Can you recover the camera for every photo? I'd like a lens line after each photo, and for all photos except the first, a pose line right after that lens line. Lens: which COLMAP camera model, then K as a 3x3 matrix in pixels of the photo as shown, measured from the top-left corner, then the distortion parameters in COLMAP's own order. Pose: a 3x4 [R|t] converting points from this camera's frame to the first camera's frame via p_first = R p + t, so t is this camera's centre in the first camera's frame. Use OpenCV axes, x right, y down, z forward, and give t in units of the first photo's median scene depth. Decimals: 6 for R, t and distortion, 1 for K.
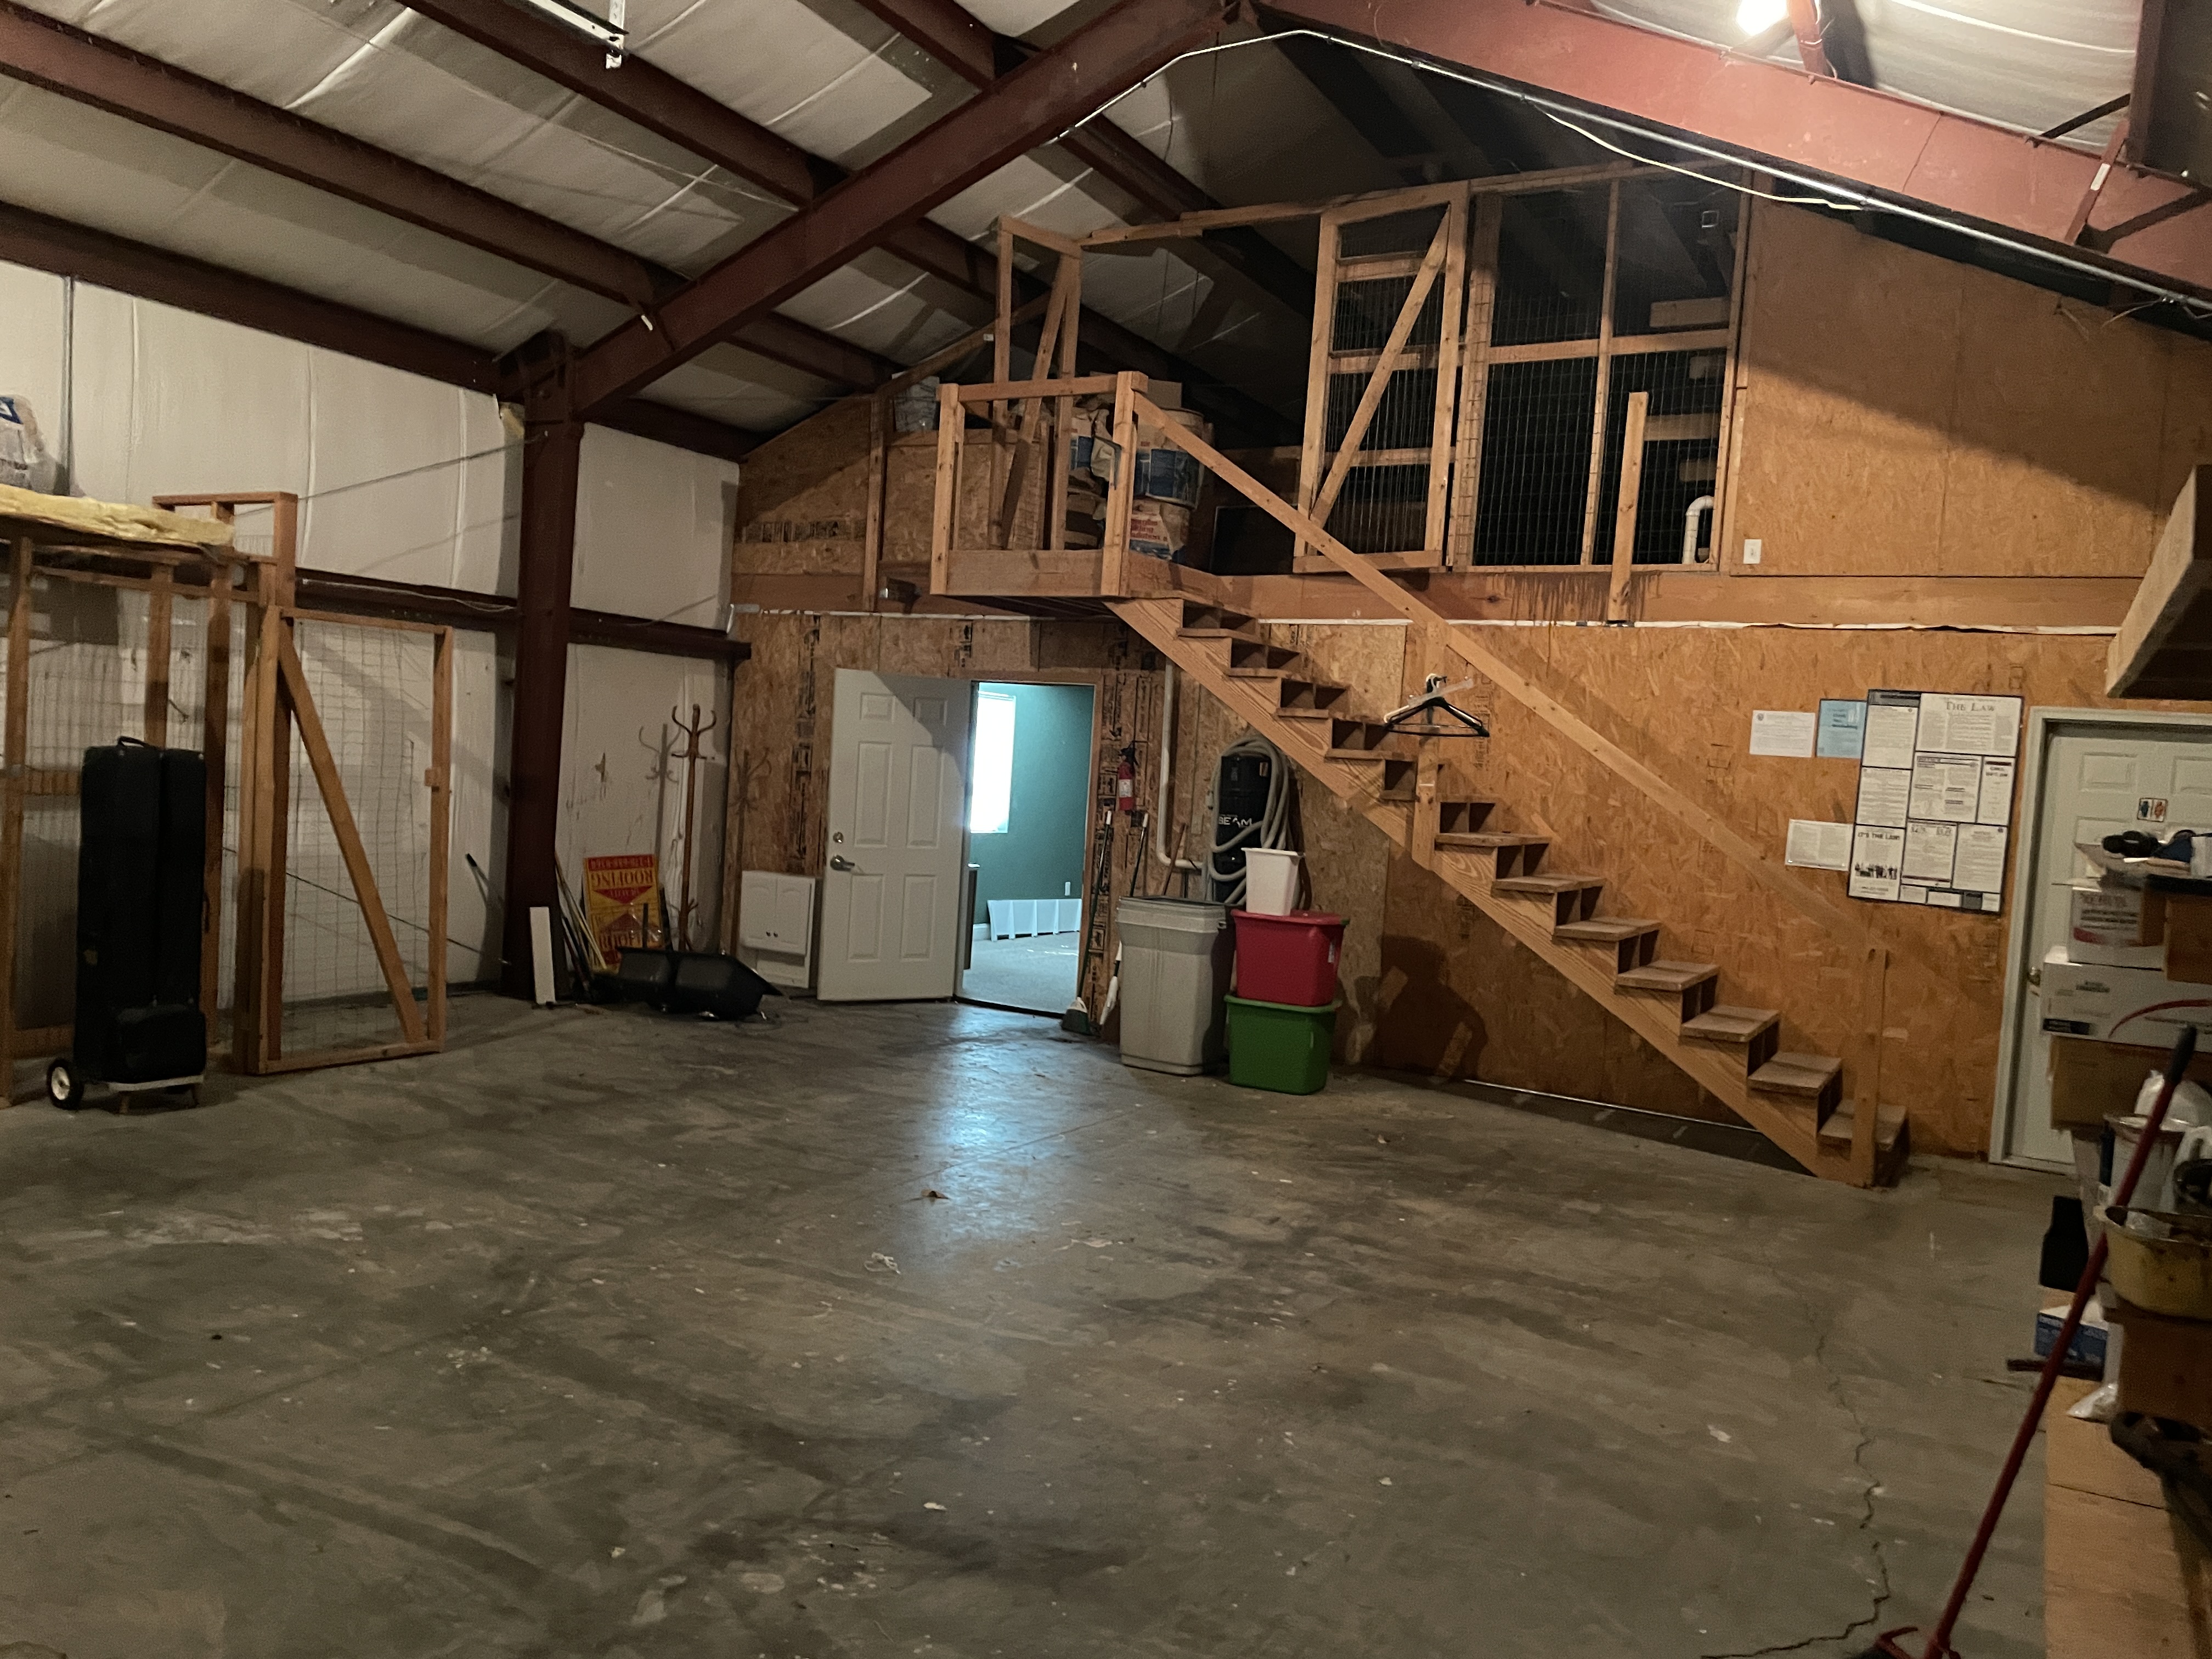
lens RADIAL K [[1655.8, 0, 1082.7], [0, 1655.8, 836.7], [0, 0, 1]] dist [0.099515, -0.127962]
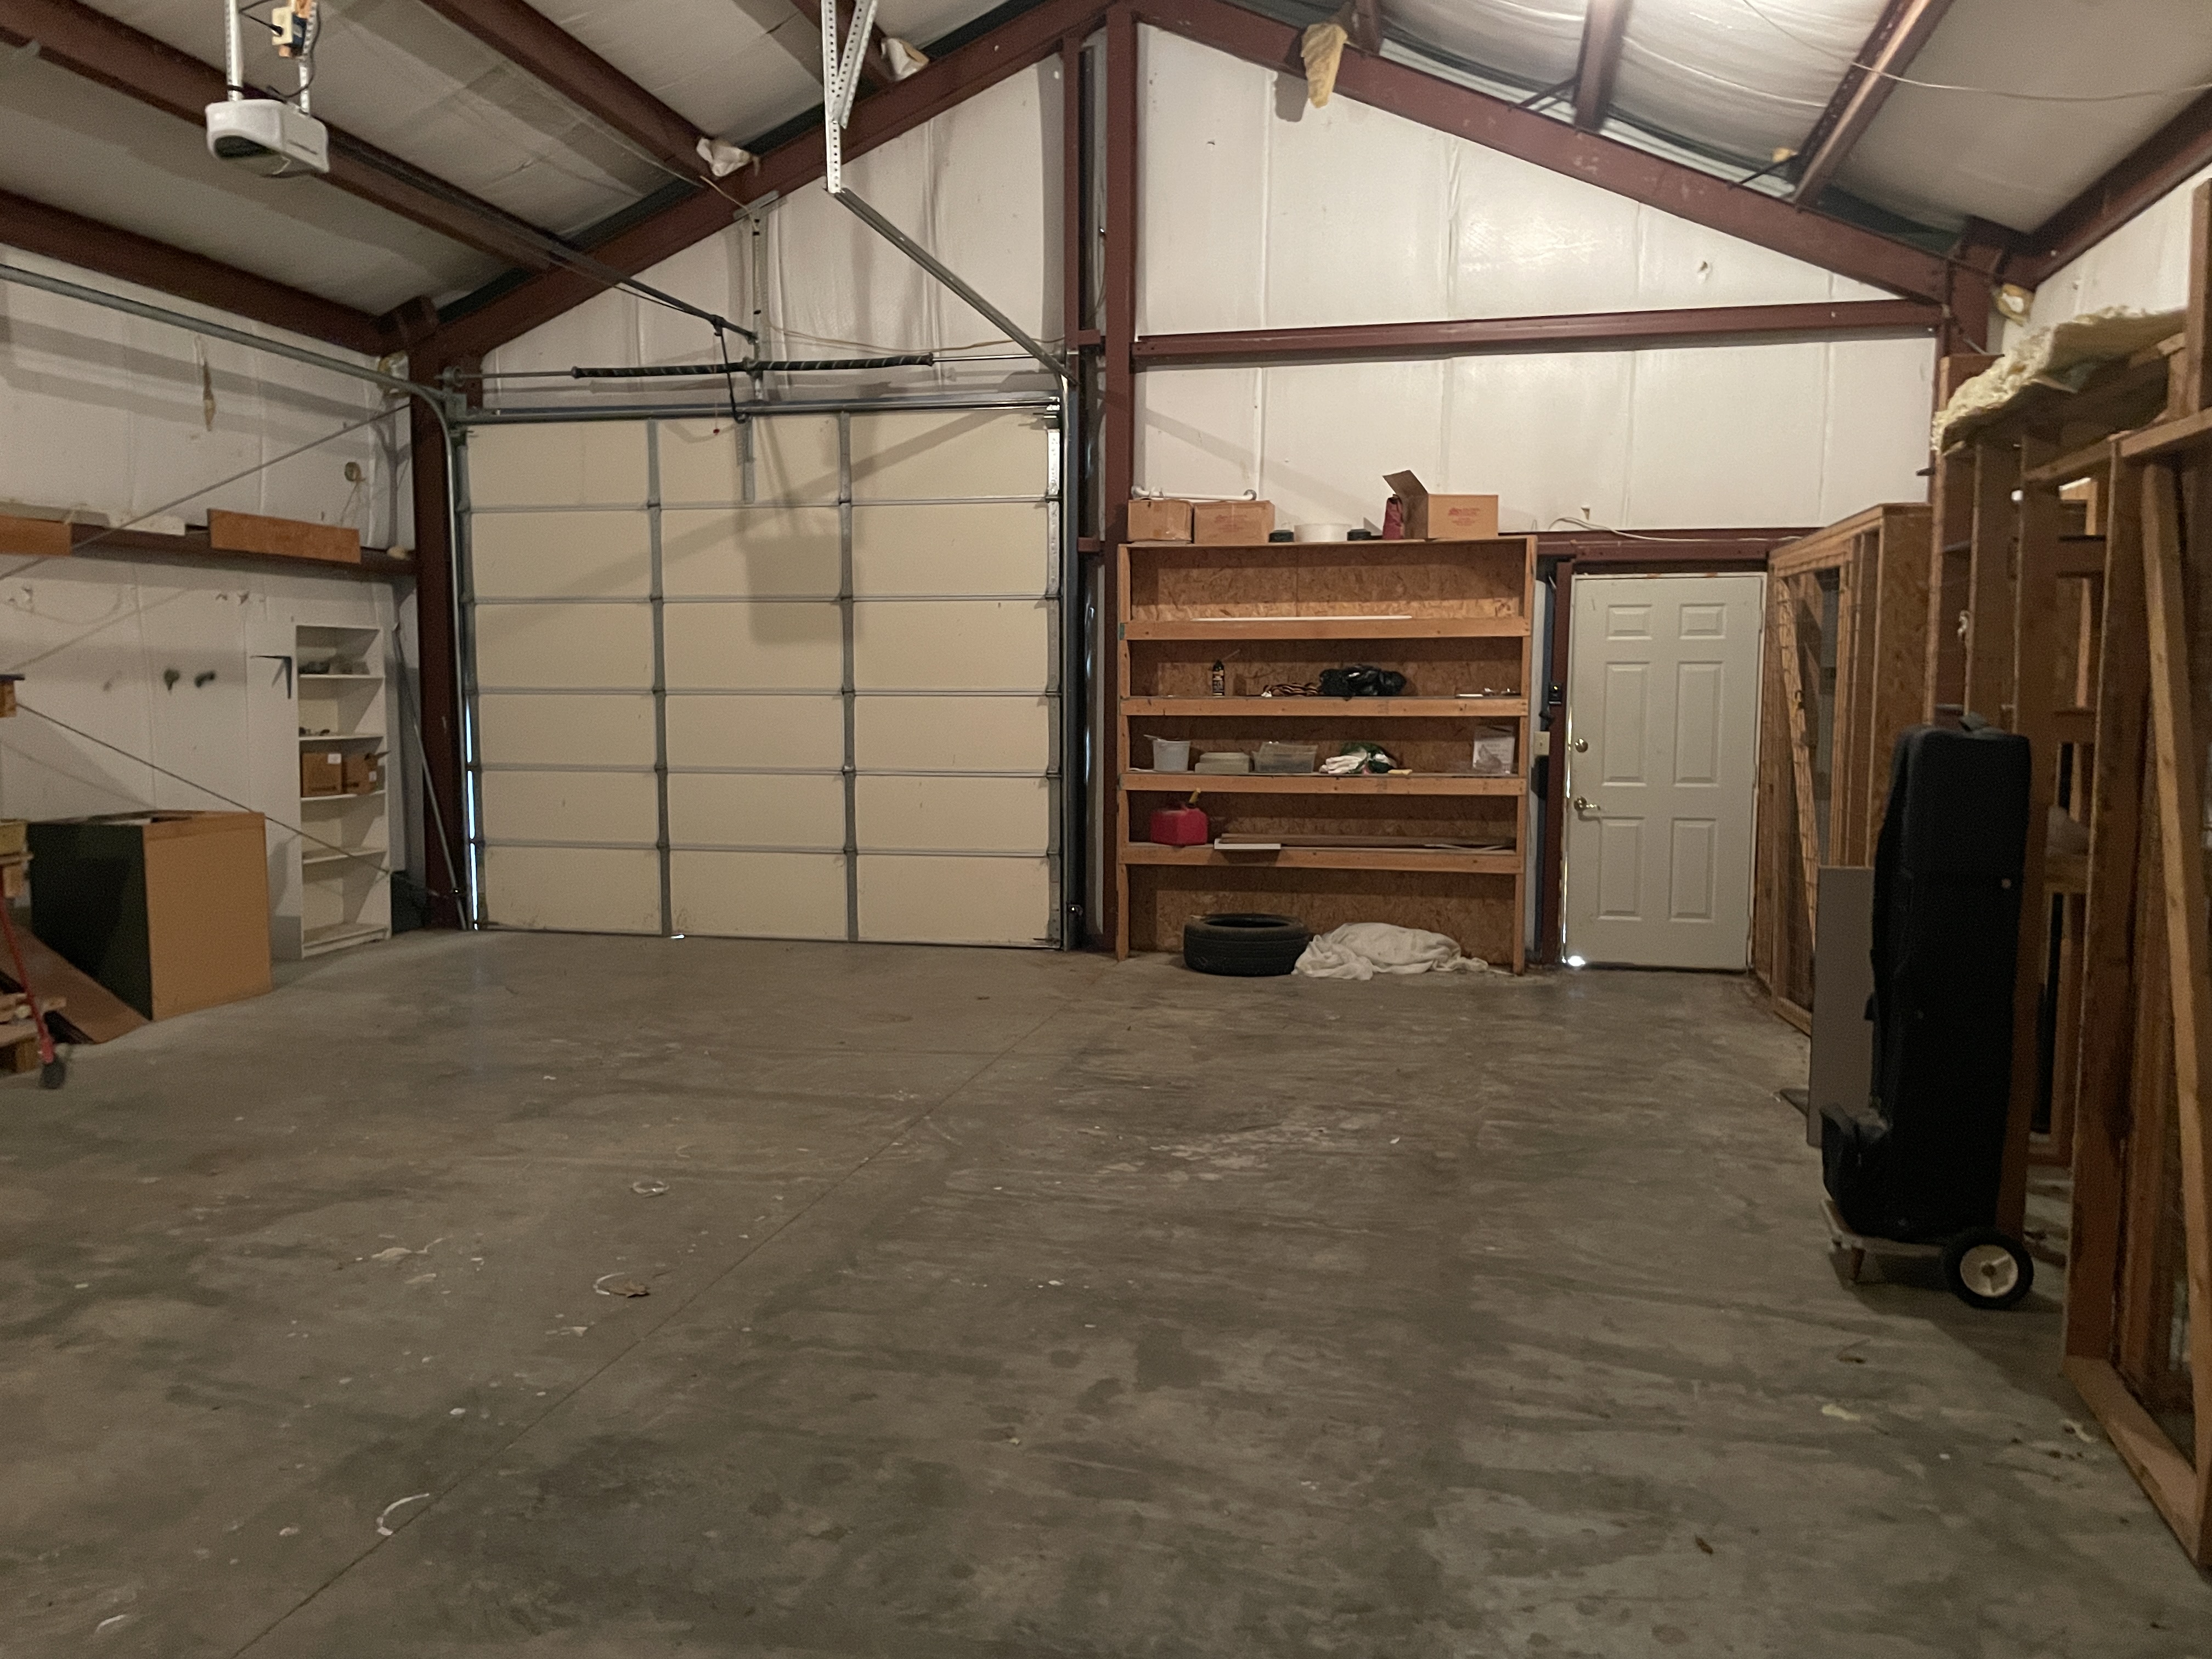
lens RADIAL K [[1655.8, 0, 1082.7], [0, 1655.8, 836.7], [0, 0, 1]] dist [0.099515, -0.127962]
pose [[-0.954922, -0.041398, -0.293957, -0.064142], [-0.079056, 0.989933, 0.117400, -0.076149], [0.286138, 0.135347, -0.948581, 1.902469]]
